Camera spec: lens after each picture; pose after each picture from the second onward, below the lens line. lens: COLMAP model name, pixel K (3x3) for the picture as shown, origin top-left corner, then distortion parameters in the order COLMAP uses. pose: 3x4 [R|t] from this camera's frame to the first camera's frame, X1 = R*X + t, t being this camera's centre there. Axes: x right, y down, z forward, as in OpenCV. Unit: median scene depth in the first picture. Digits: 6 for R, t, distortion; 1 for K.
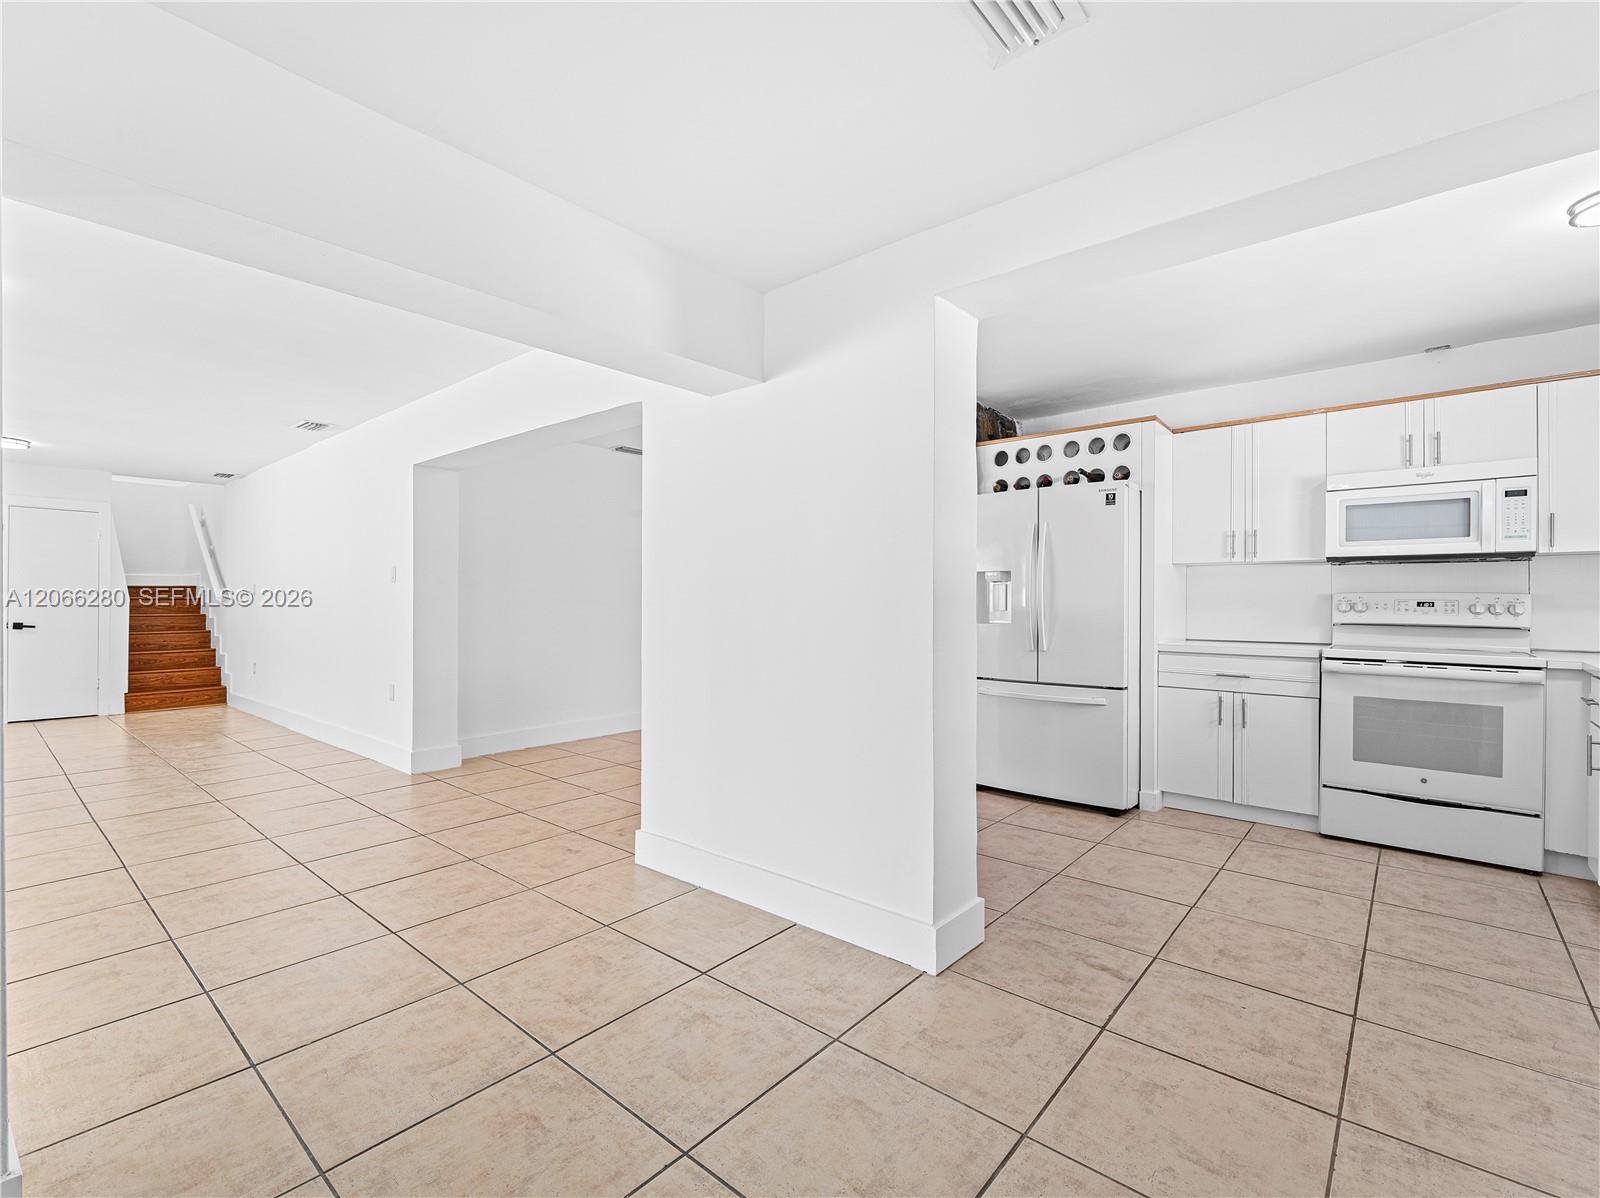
lens RADIAL K [[727.1, 0, 798.9], [0, 727.1, 603.2], [0, 0, 1]] dist [-0.002176, 0.000329]
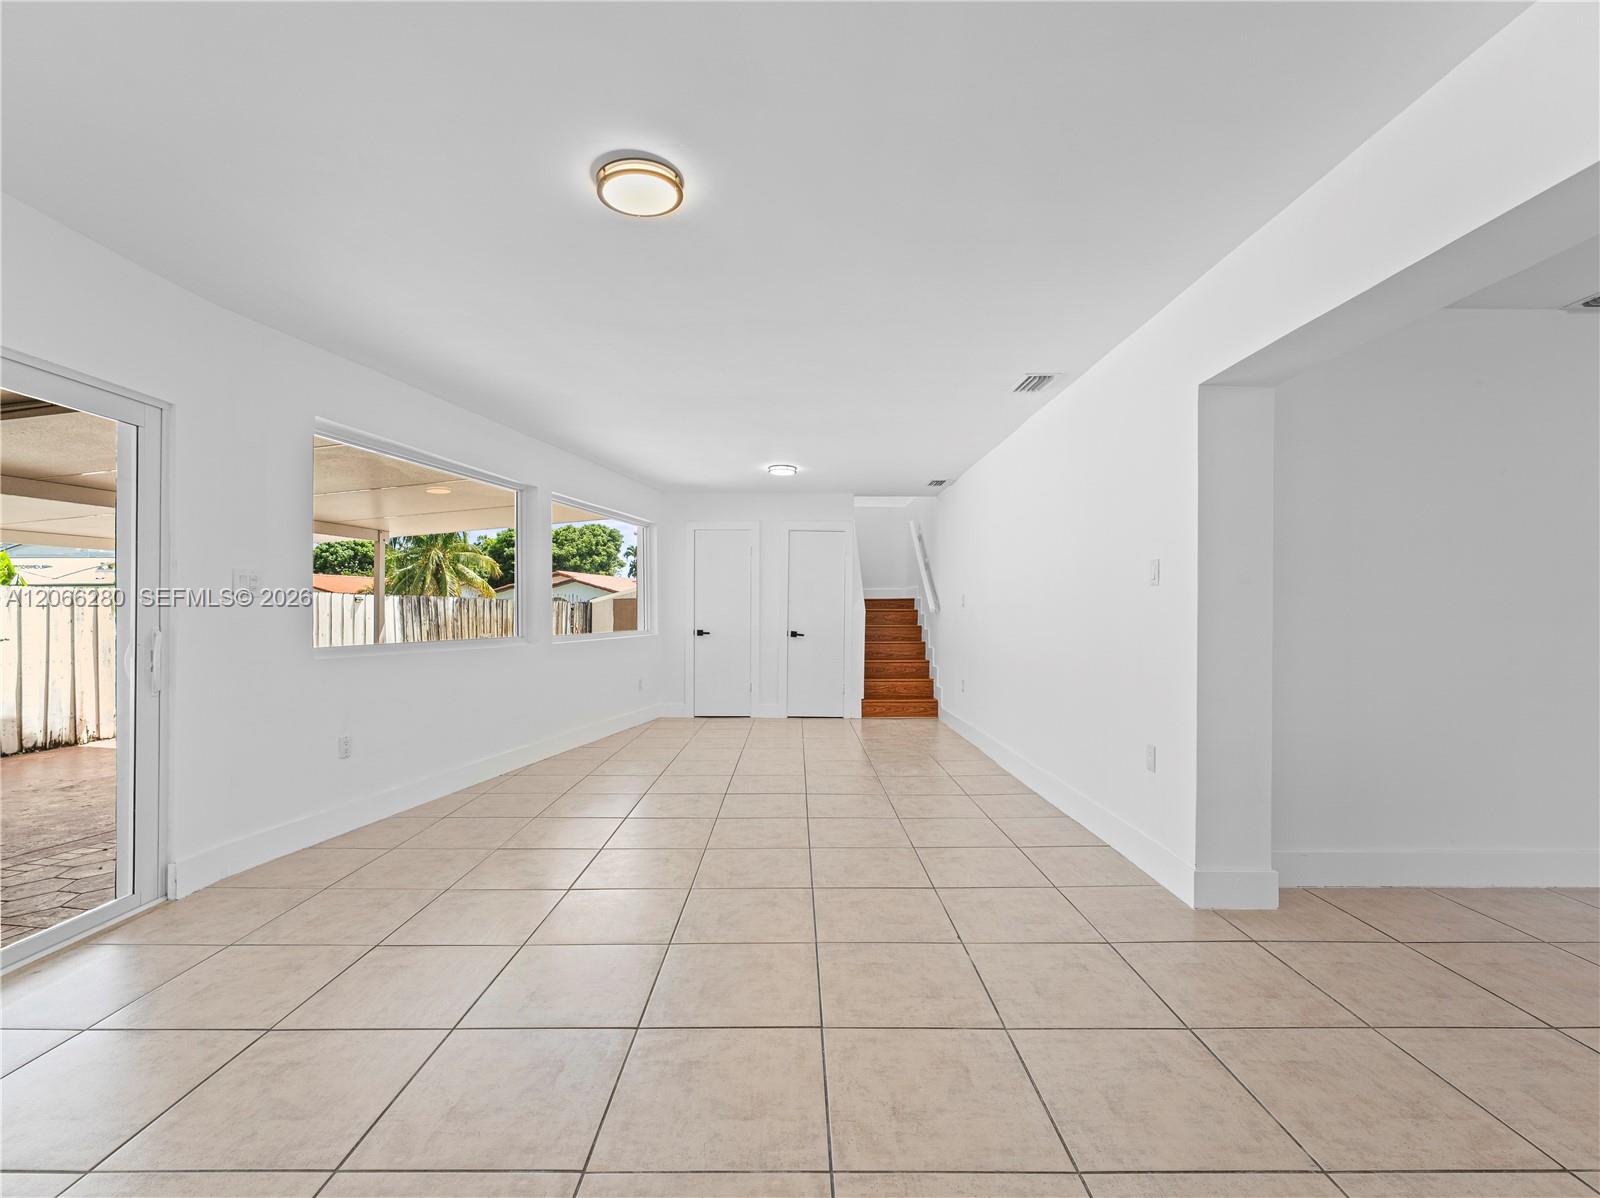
lens RADIAL K [[727.1, 0, 798.3], [0, 727.1, 608.0], [0, 0, 1]] dist [-0.002176, 0.000329]
pose [[0.658021, -0.001506, -0.752998, -0.174153], [-0.006774, 0.999946, -0.007920, -0.000958], [0.752969, 0.010312, 0.657976, 0.212332]]
